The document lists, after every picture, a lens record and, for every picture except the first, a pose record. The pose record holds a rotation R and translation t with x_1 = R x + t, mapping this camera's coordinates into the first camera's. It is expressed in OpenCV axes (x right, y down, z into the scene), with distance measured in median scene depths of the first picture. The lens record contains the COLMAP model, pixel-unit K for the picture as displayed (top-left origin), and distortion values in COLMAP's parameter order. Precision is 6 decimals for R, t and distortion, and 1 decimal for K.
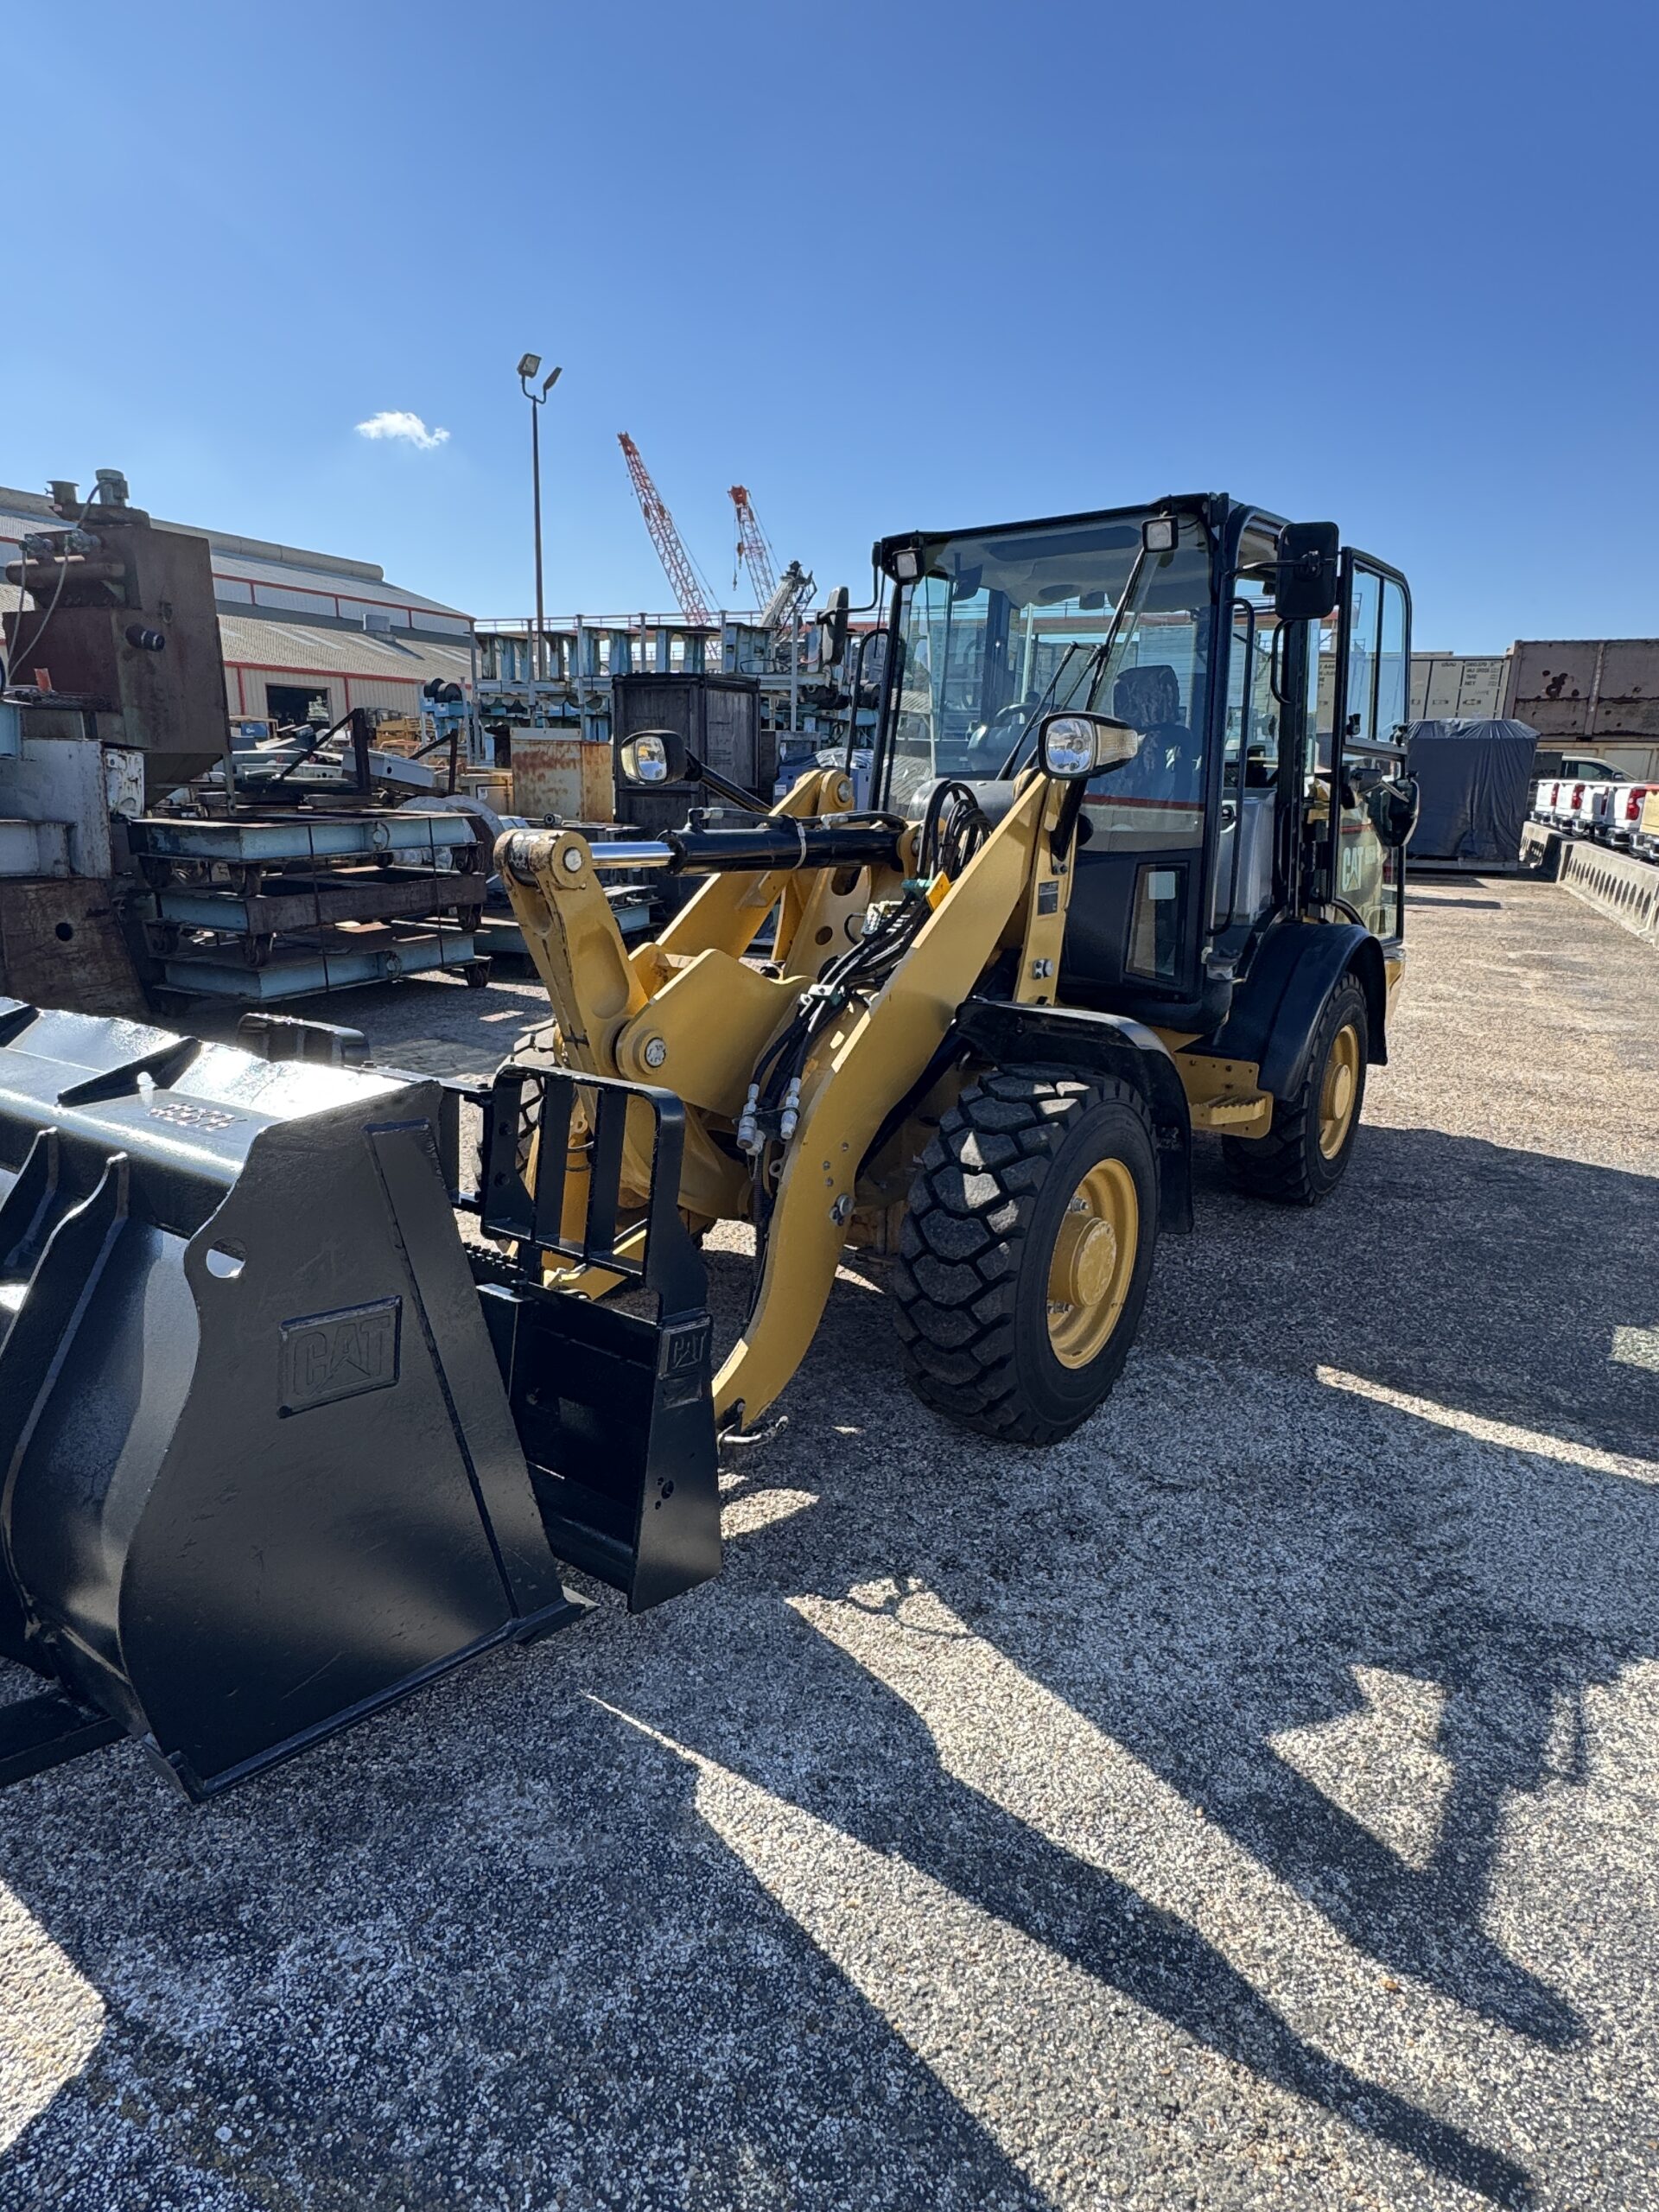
lens RADIAL K [[1241.6, 0, 832.1], [0, 1241.6, 1099.7], [0, 0, 1]] dist [0.000935, -0.002121]
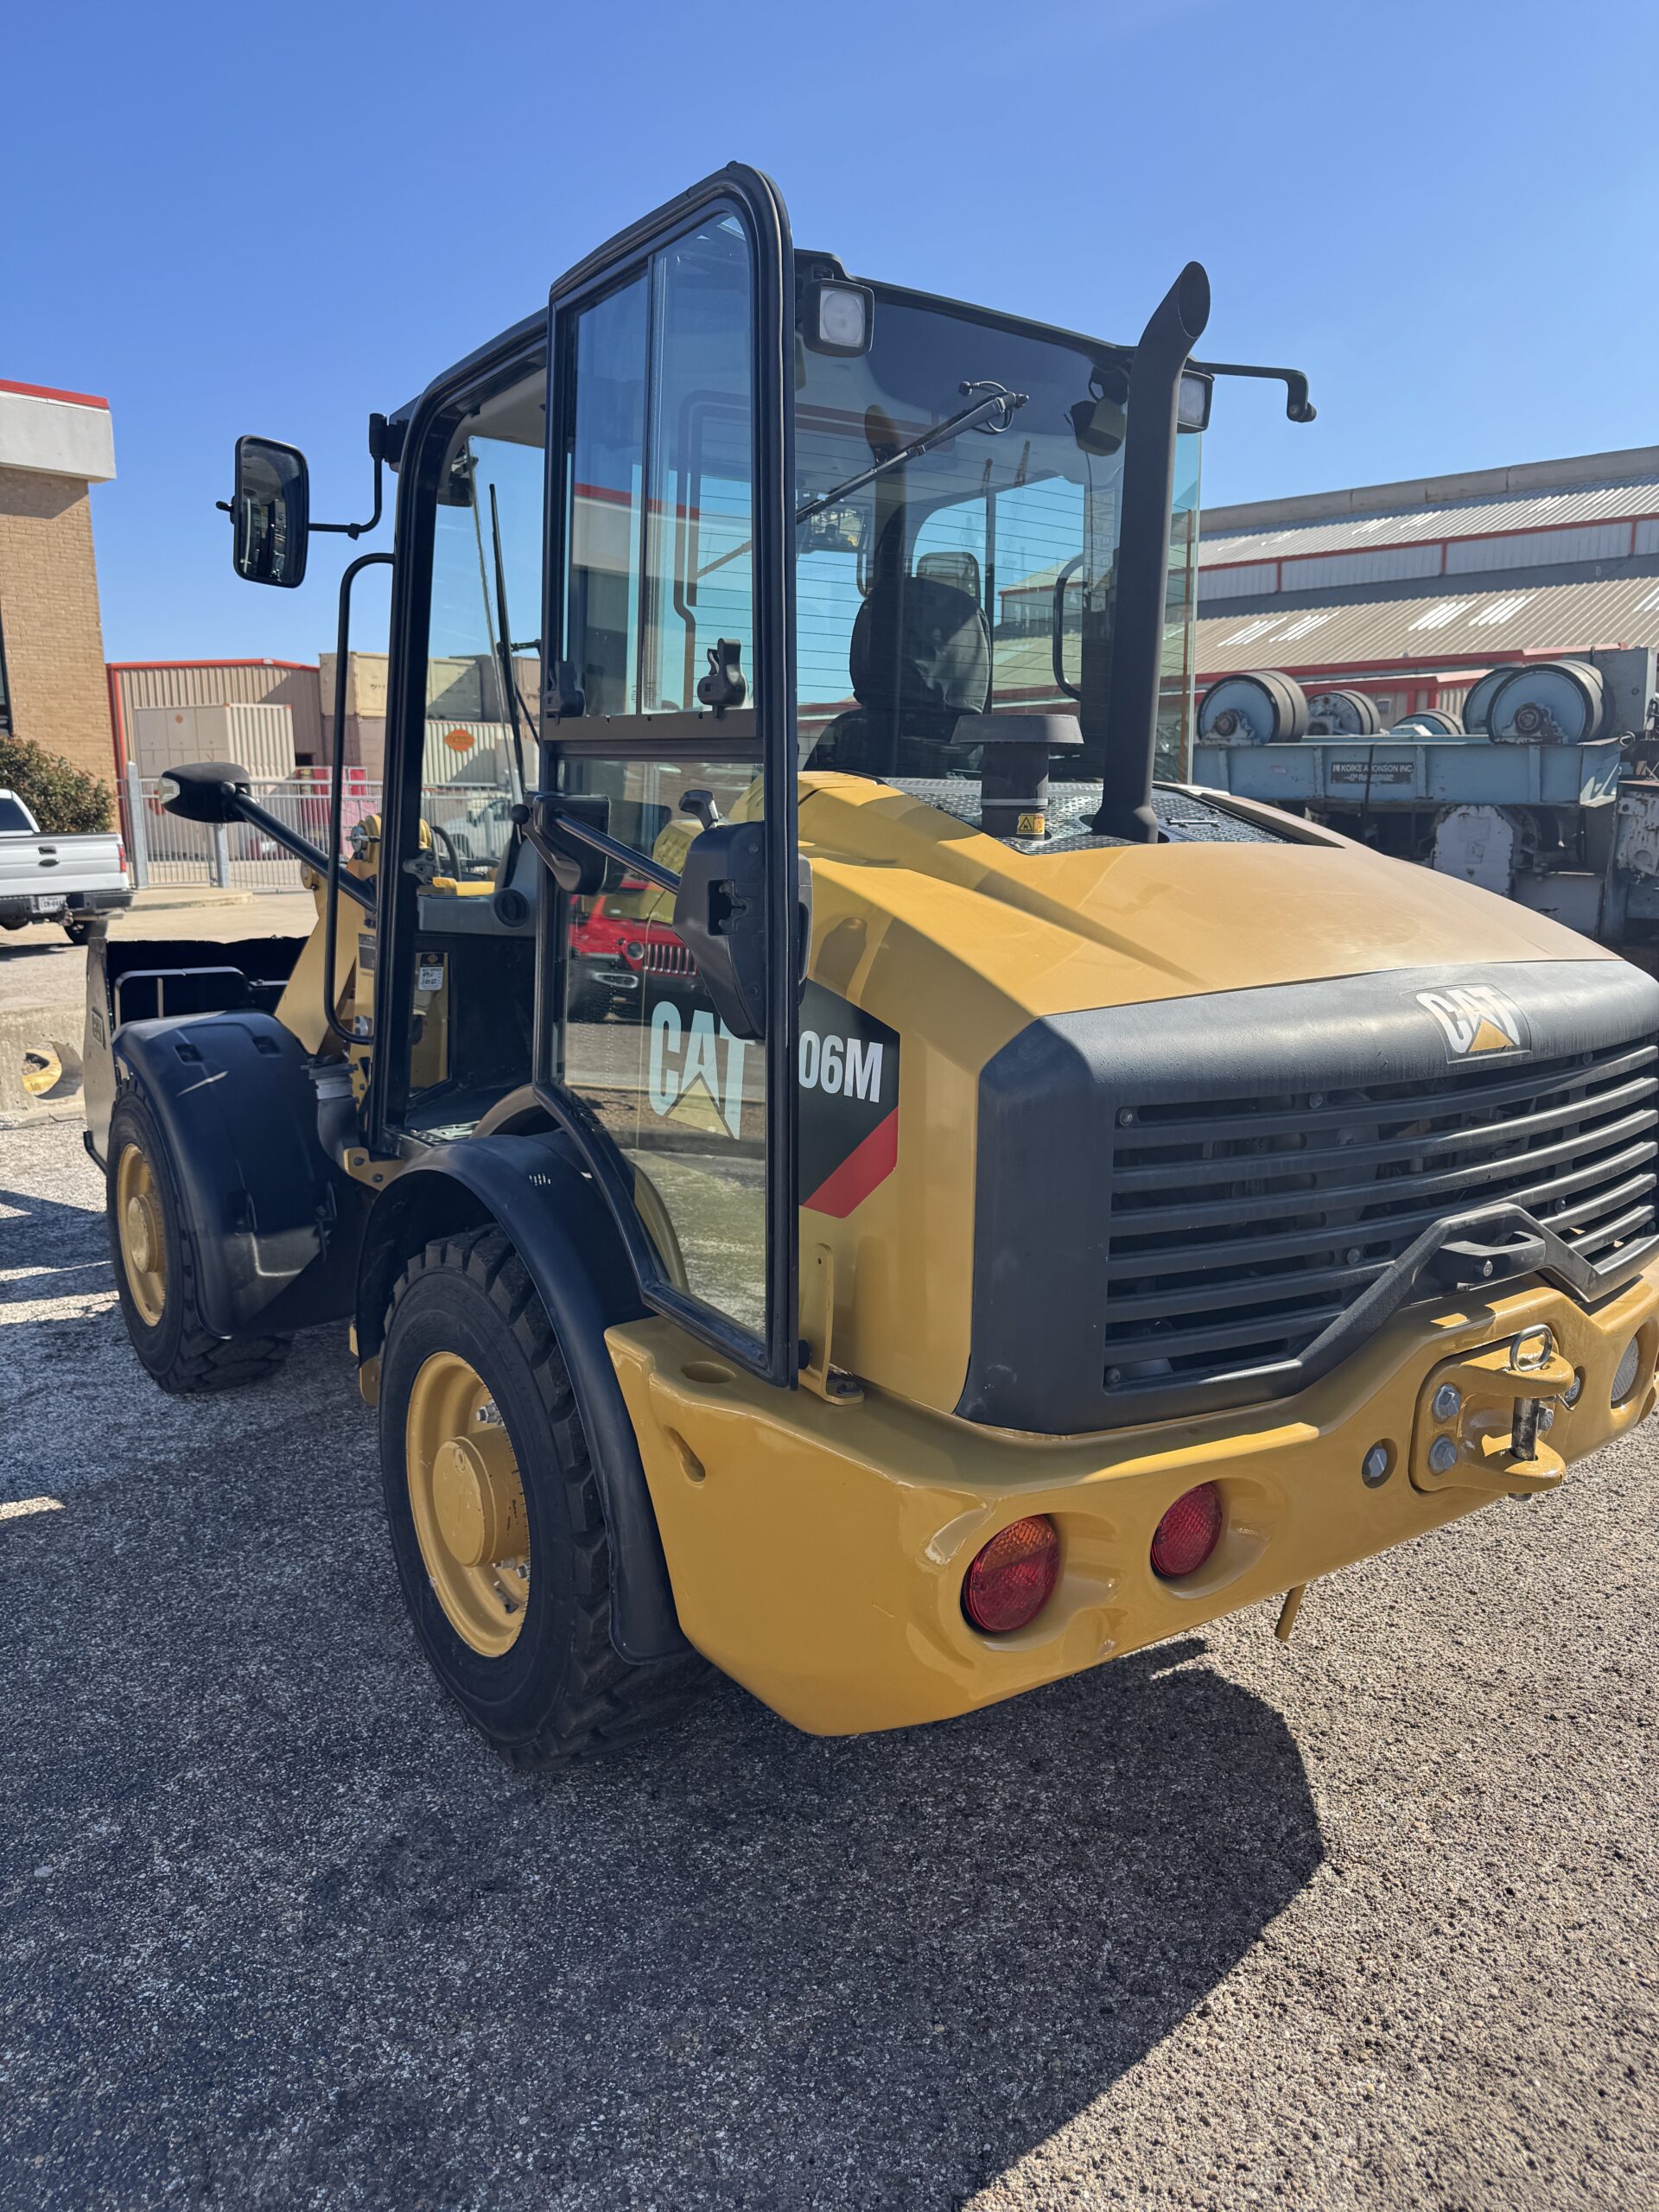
lens RADIAL K [[1558.3, 0, 829.5], [0, 1558.3, 1106.0], [0, 0, 1]] dist [0.025635, -0.029293]
pose [[-0.292249, 0.164667, -0.942059, 1.111923], [-0.239131, 0.941190, 0.238700, -0.389270], [0.925963, 0.295035, -0.235685, 1.535606]]
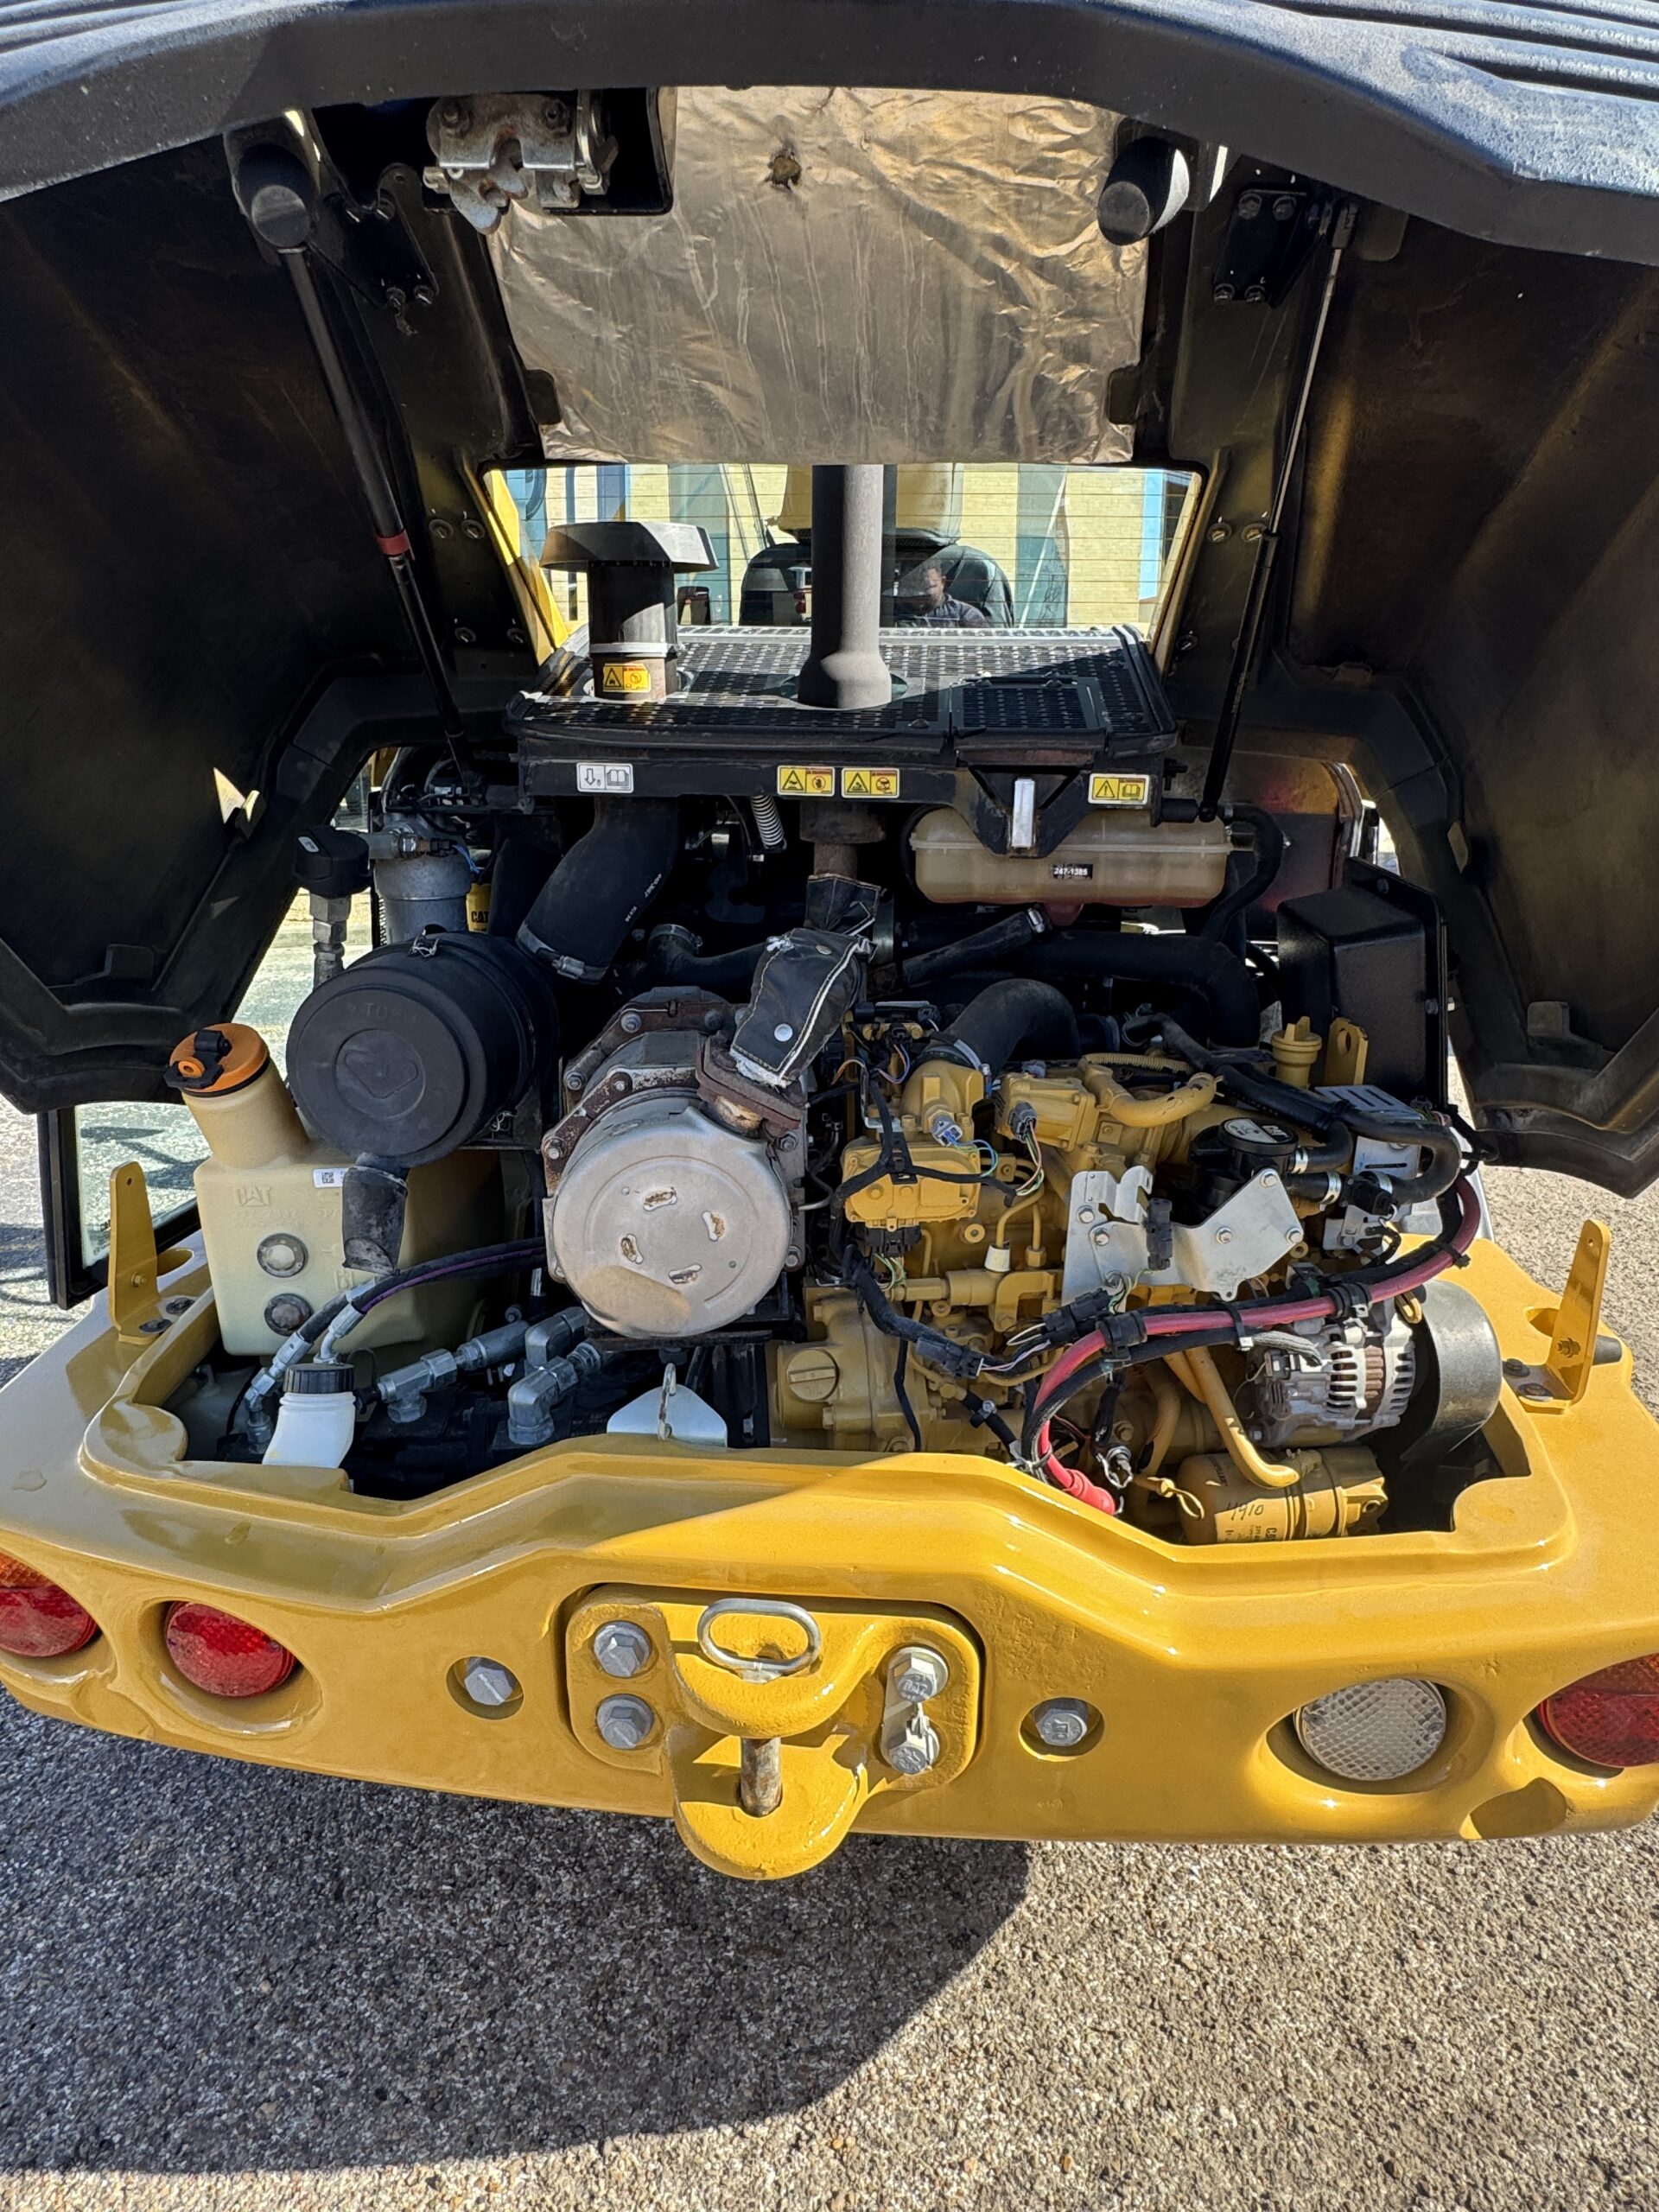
lens RADIAL K [[1218.0, 0, 826.5], [0, 1218.0, 1090.1], [0, 0, 1]] dist [0.003554, -0.002735]
pose [[-0.847252, 0.148695, -0.509954, 0.641316], [-0.138541, 0.864938, 0.482379, -0.443733], [0.512806, 0.479346, -0.712220, 1.779030]]
